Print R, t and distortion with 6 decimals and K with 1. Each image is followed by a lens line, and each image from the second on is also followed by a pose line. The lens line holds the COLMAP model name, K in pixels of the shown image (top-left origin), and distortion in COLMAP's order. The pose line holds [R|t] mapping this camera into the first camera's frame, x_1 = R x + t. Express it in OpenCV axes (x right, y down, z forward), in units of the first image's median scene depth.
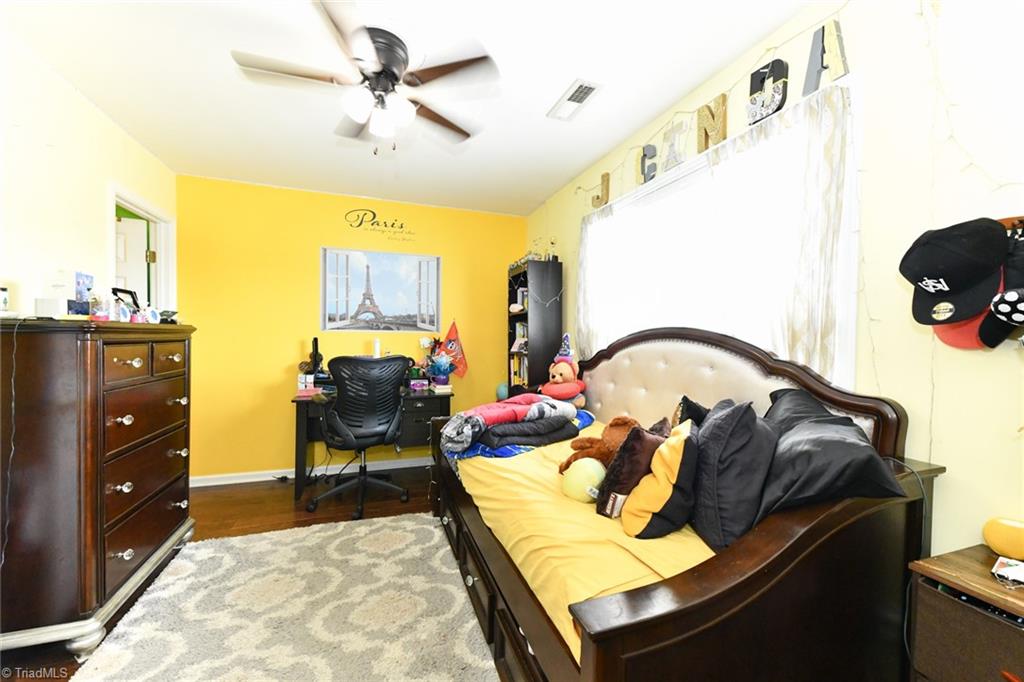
lens RADIAL K [[406.9, 0, 510.7], [0, 406.9, 343.1], [0, 0, 1]] dist [0.020530, -0.002803]
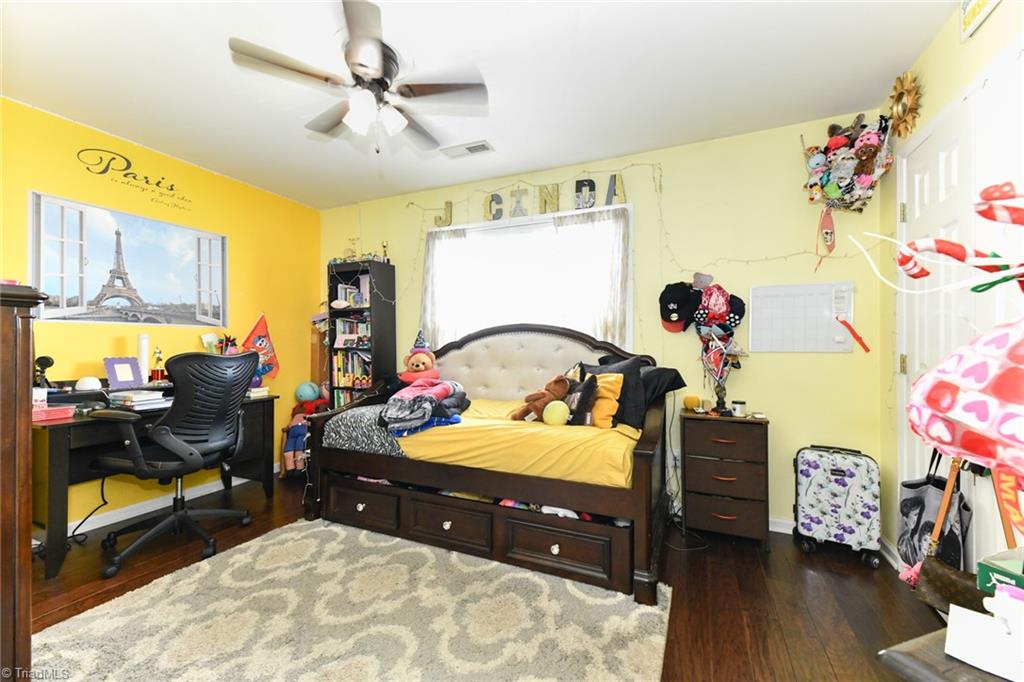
lens RADIAL K [[406.9, 0, 517.0], [0, 406.9, 342.1], [0, 0, 1]] dist [0.020530, -0.002803]
pose [[0.685229, -0.008459, 0.728278, -0.560358], [0.018953, 0.999801, -0.006220, 0.029060], [-0.728081, 0.018065, 0.685253, 0.000496]]
